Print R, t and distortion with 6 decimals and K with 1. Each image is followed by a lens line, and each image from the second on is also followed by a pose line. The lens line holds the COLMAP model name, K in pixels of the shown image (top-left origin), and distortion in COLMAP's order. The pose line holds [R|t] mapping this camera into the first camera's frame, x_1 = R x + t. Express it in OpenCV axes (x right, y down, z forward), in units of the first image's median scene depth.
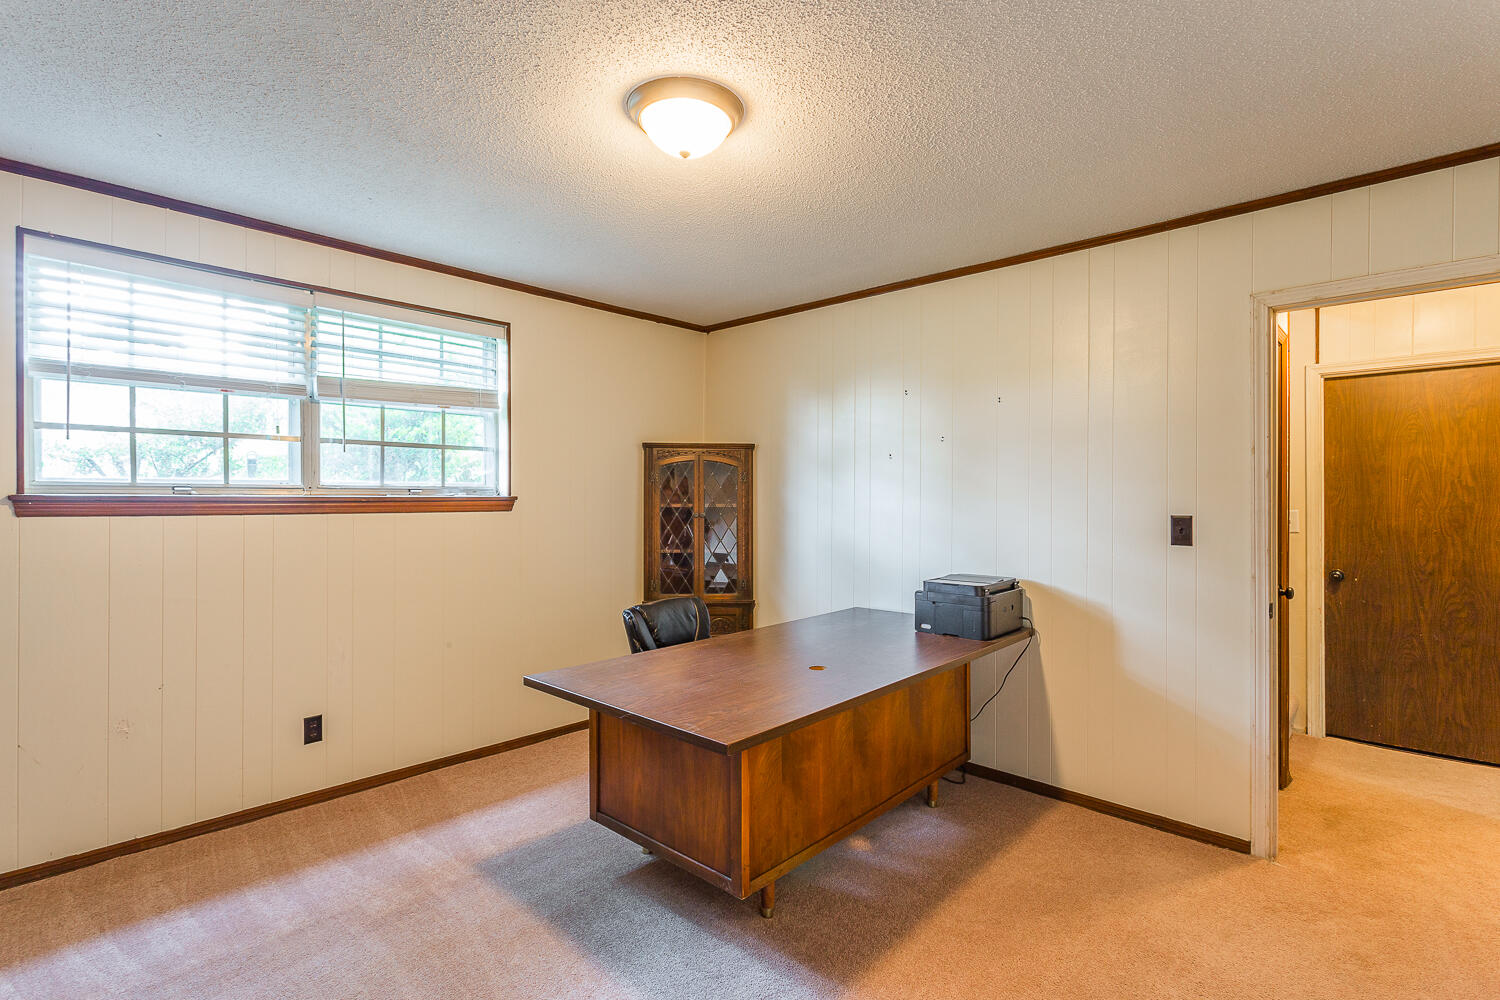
lens RADIAL K [[706.0, 0, 751.5], [0, 706.0, 496.8], [0, 0, 1]] dist [0.000848, 0.000457]
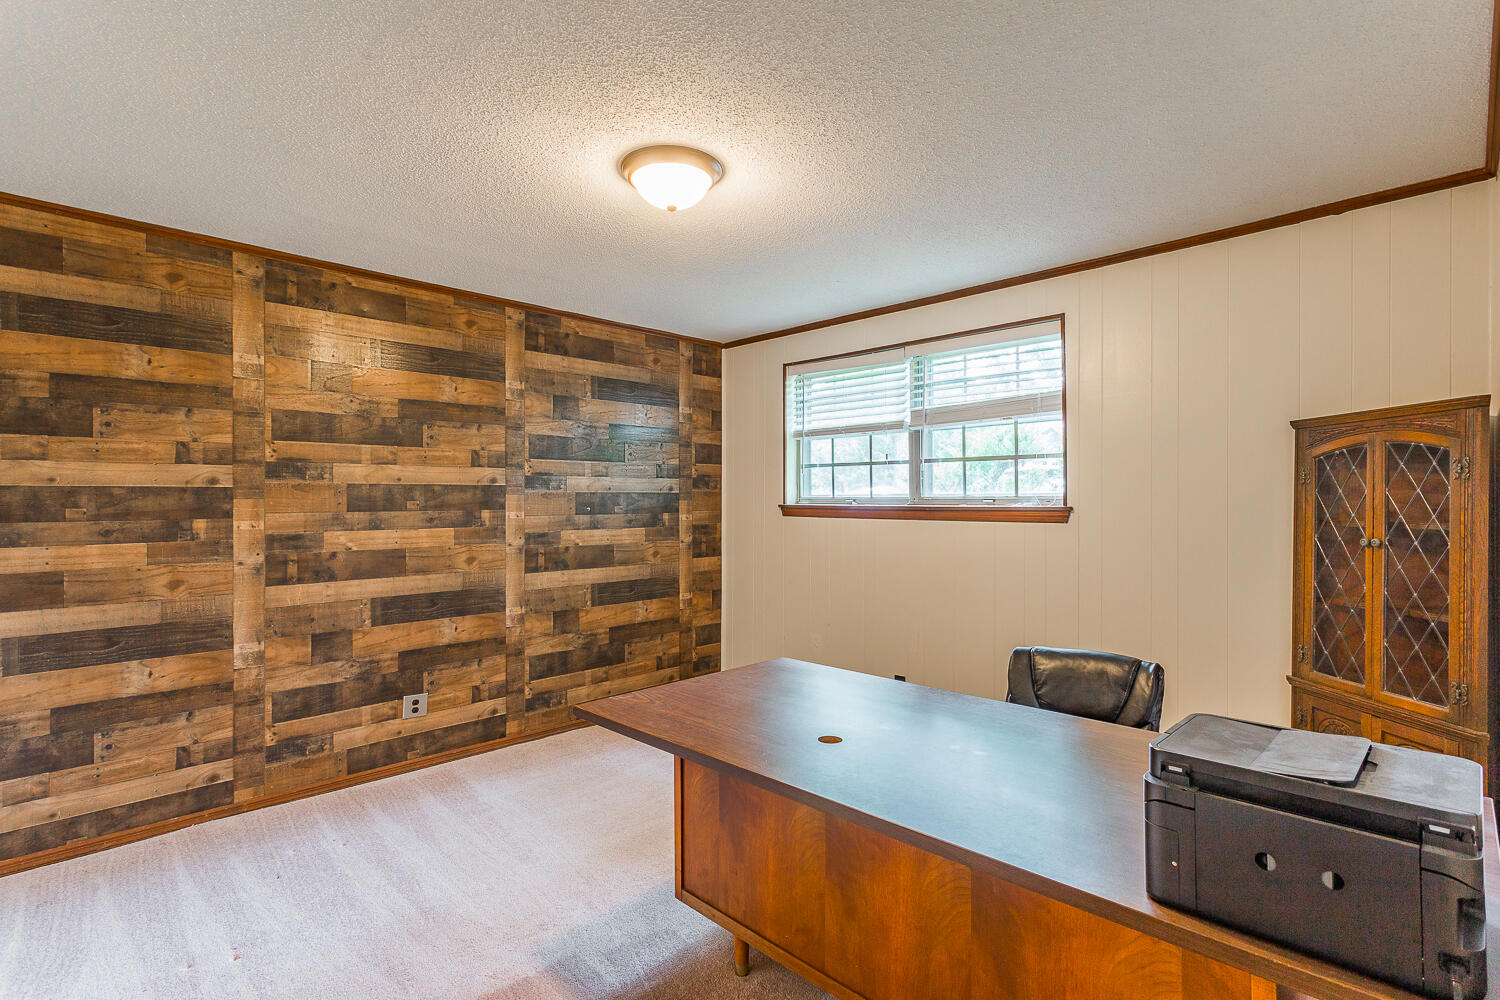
lens RADIAL K [[706.0, 0, 751.5], [0, 706.0, 496.8], [0, 0, 1]] dist [0.000848, 0.000457]
pose [[-0.030021, -0.009880, -0.999500, 0.639377], [-0.002912, 0.999948, -0.009796, -0.003293], [0.999545, 0.002617, -0.030048, 0.716547]]
